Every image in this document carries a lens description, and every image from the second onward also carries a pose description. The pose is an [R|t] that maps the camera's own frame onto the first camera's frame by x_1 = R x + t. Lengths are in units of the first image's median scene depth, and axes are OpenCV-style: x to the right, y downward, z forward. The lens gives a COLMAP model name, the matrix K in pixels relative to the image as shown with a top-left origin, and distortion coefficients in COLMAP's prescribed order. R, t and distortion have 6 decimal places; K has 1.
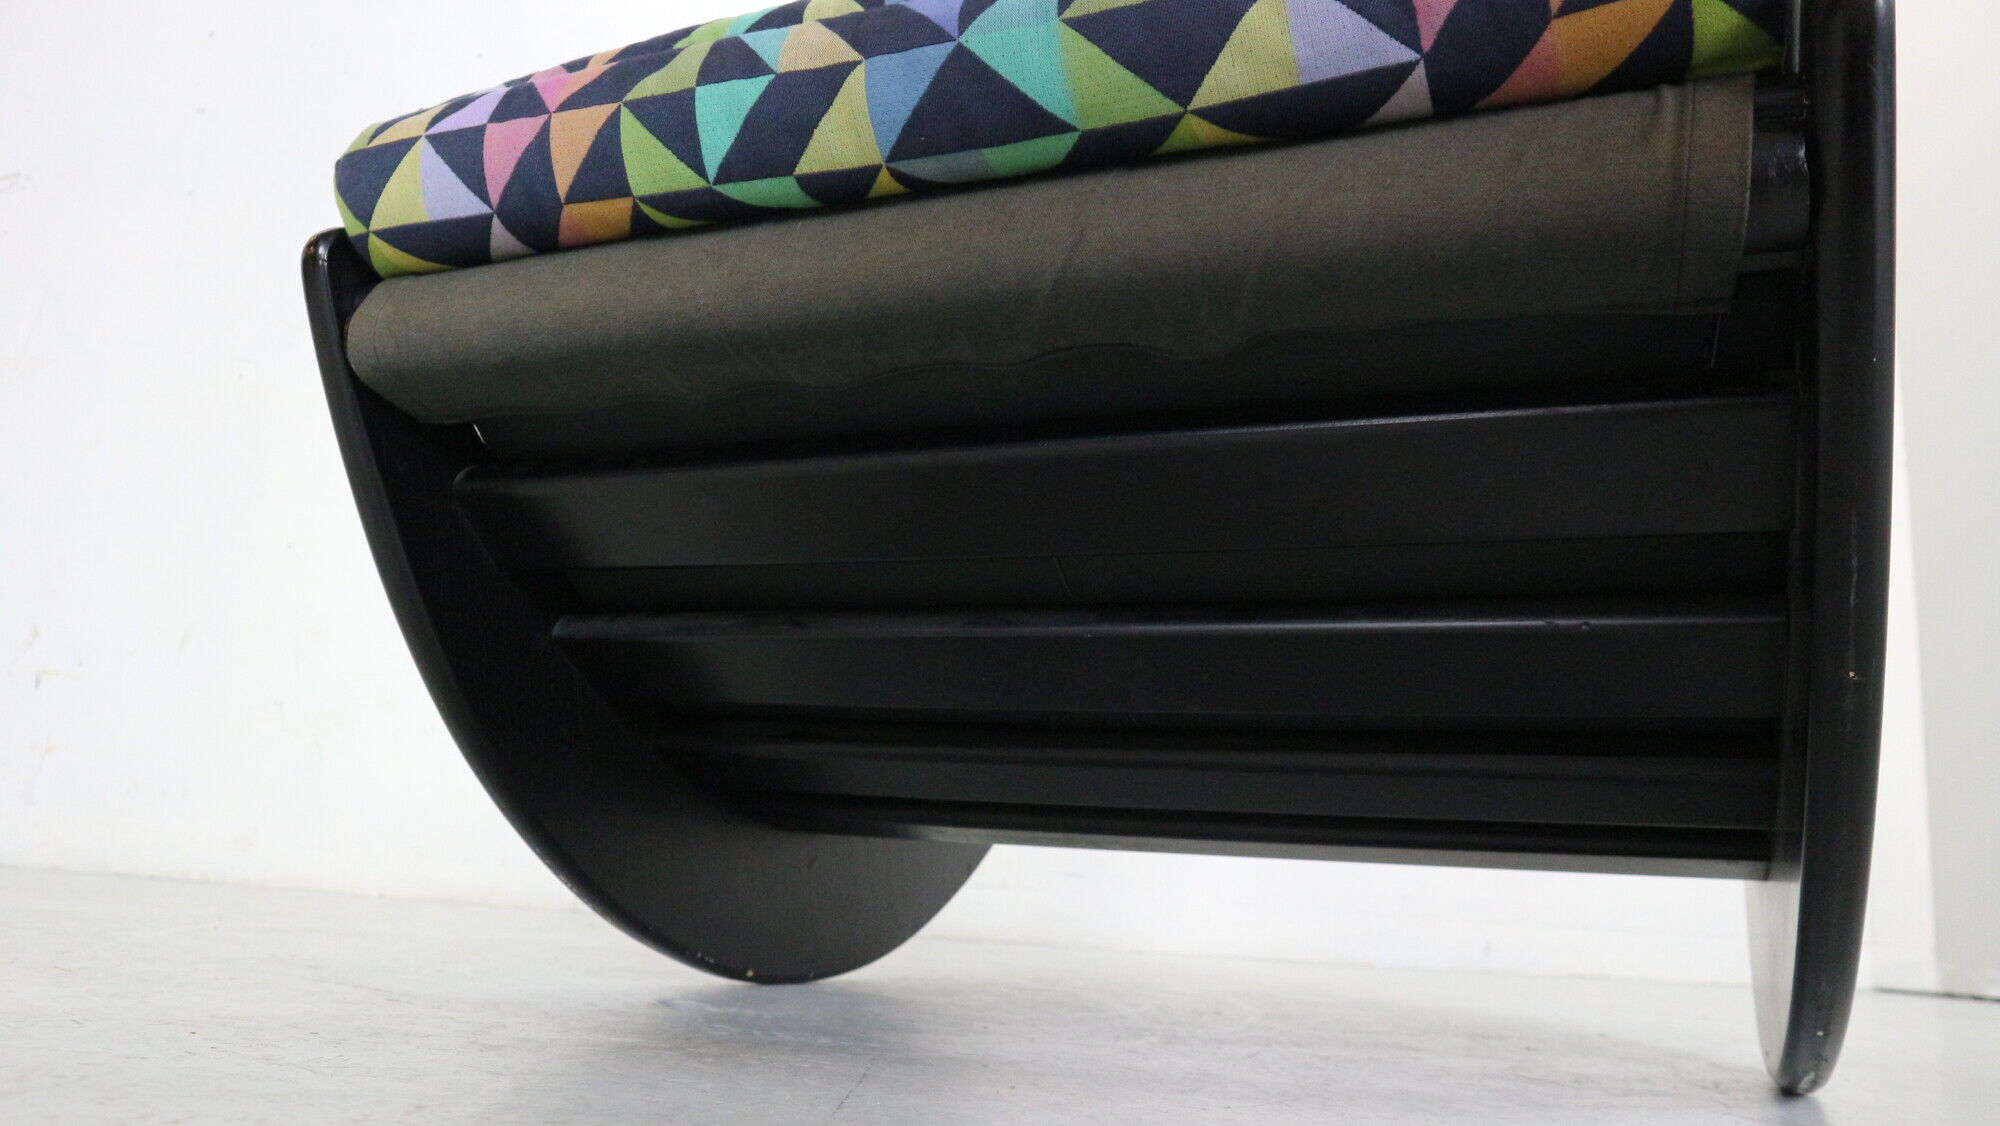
lens RADIAL K [[1460.4, 0, 1003.0], [0, 1460.4, 571.7], [0, 0, 1]] dist [-0.058995, 0.004457]
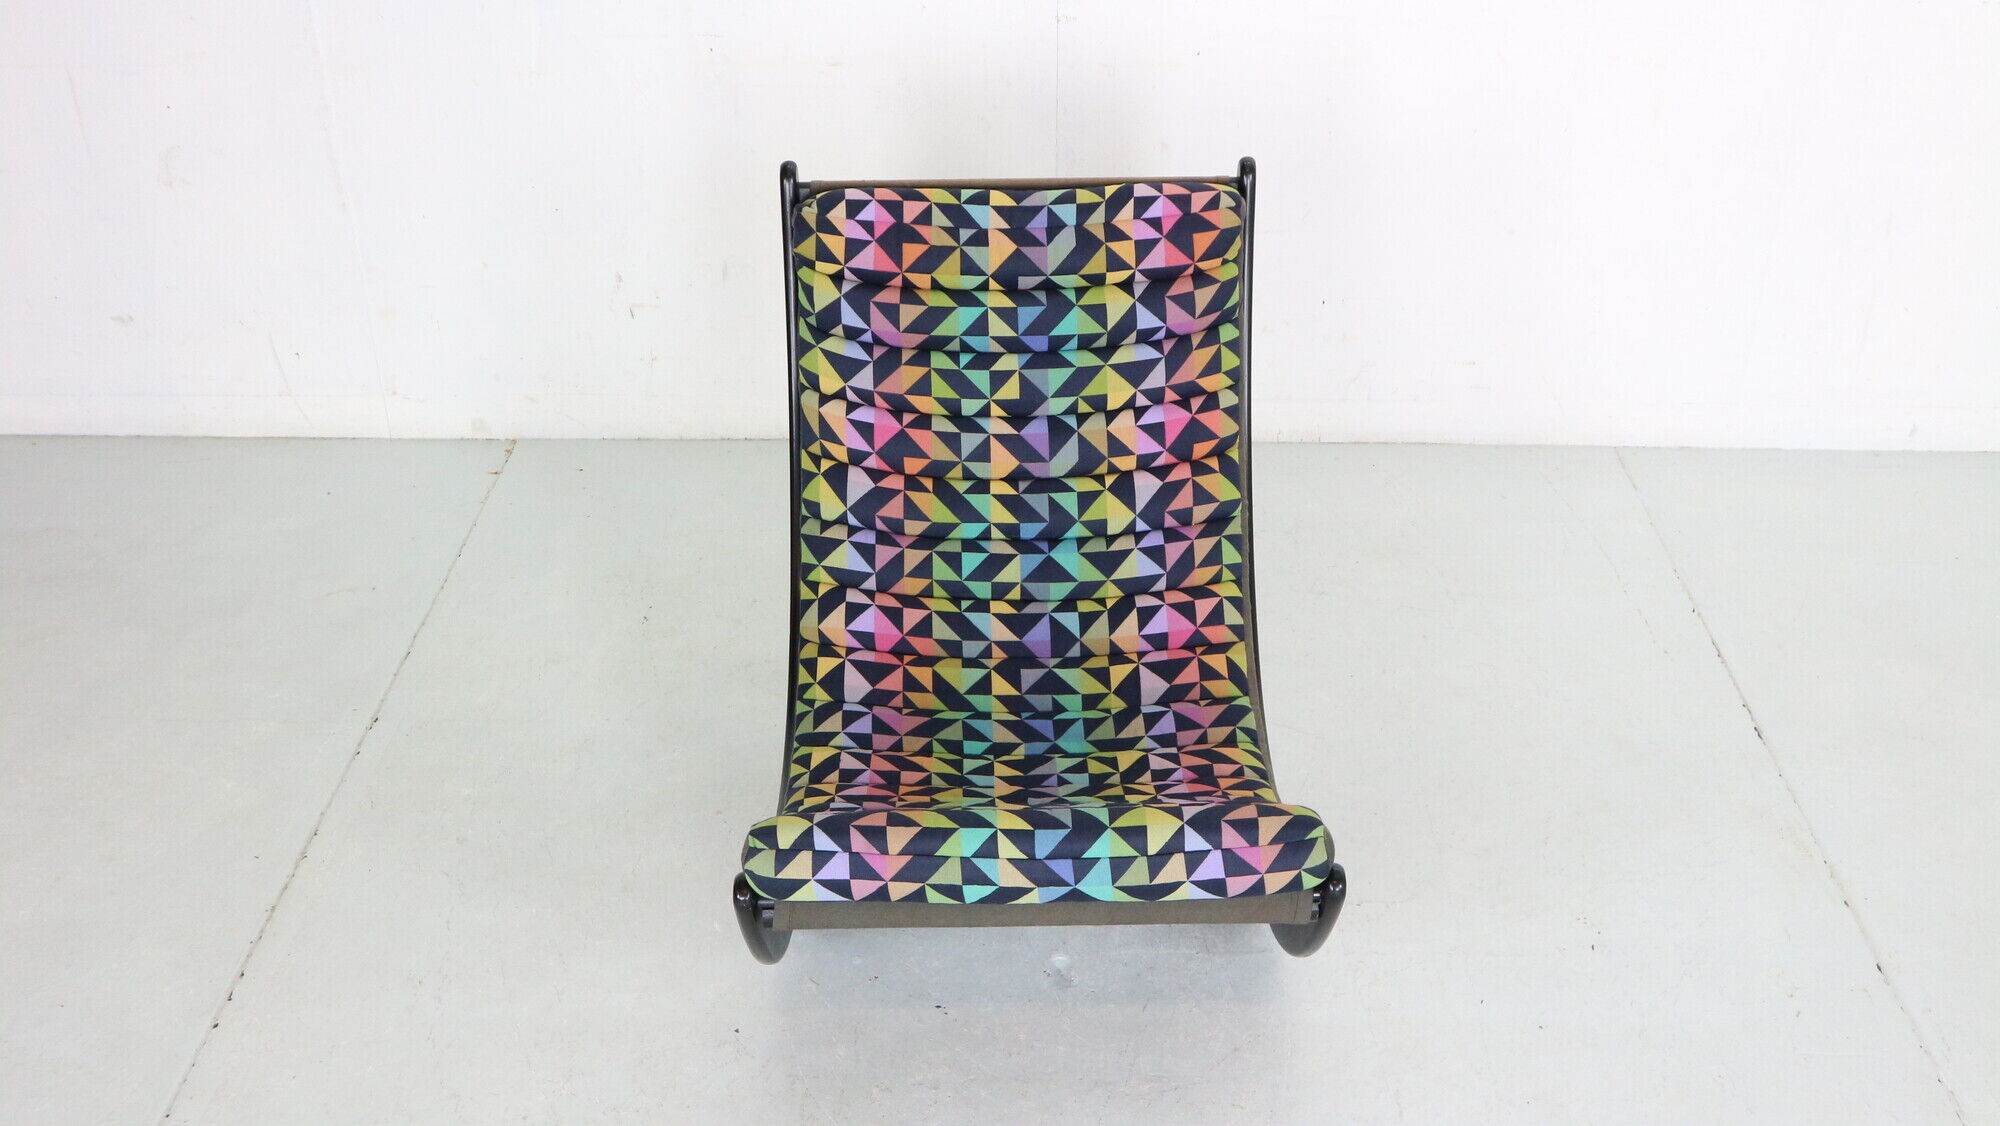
lens RADIAL K [[2004.5, 0, 1000.0], [0, 2004.5, 563.0], [0, 0, 1]] dist [-0.044350, 0.136439]
pose [[0.898362, -0.292908, 0.327339, -1.198569], [-0.011049, 0.729909, 0.683455, -3.329717], [-0.439117, -0.617607, 0.652486, -1.070361]]
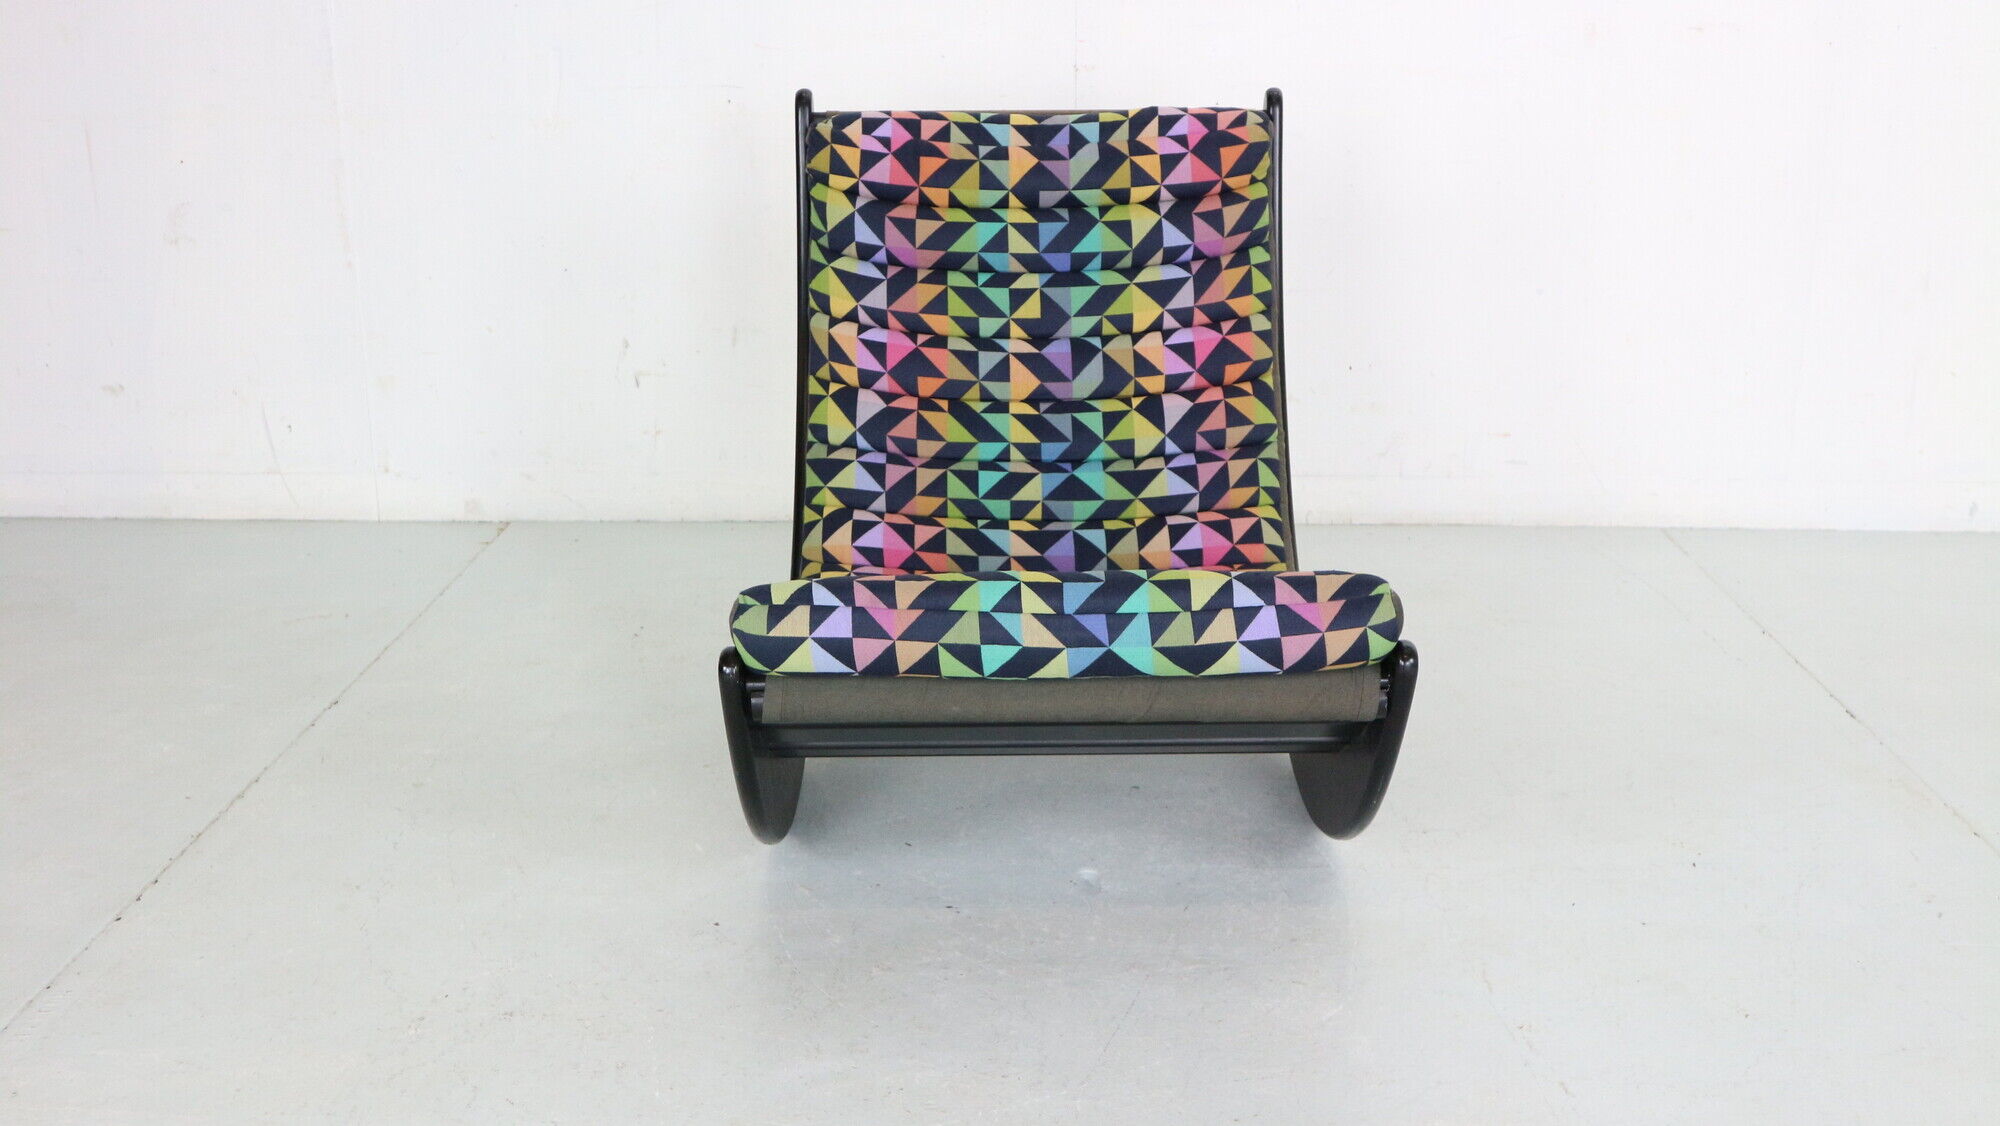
lens RADIAL K [[2004.5, 0, 1000.0], [0, 2004.5, 563.0], [0, 0, 1]] dist [-0.044350, 0.136439]
pose [[0.900560, -0.202671, 0.384598, -1.420216], [-0.012536, 0.872206, 0.488978, -2.060349], [-0.434551, -0.445175, 0.782934, -1.494395]]
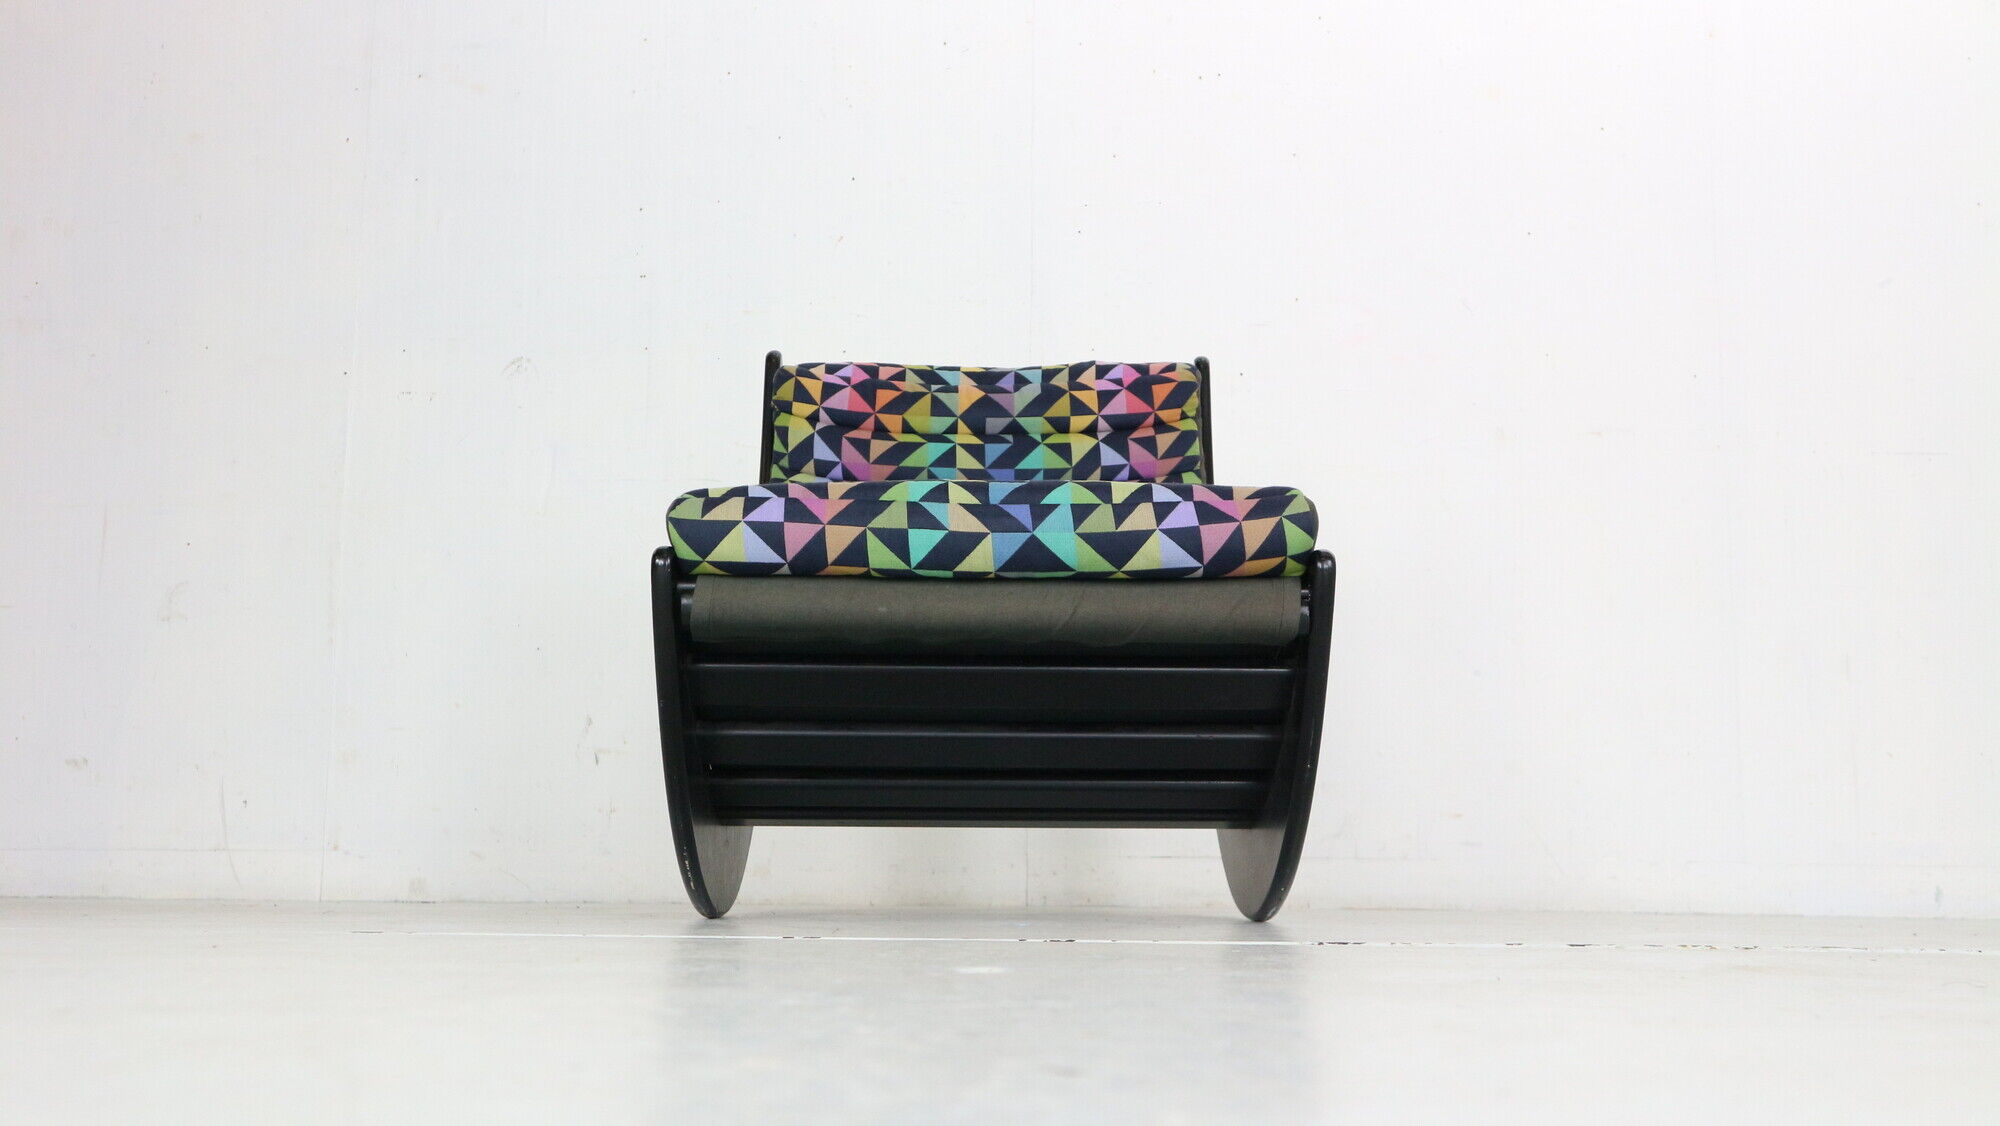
lens RADIAL K [[2016.5, 0, 1000.0], [0, 2016.5, 563.0], [0, 0, 1]] dist [-0.049856, 0.155607]
pose [[0.898923, -0.003943, 0.438089, -1.563755], [-0.024949, 0.997876, 0.060174, -0.493056], [-0.437396, -0.065022, 0.896915, -2.090438]]
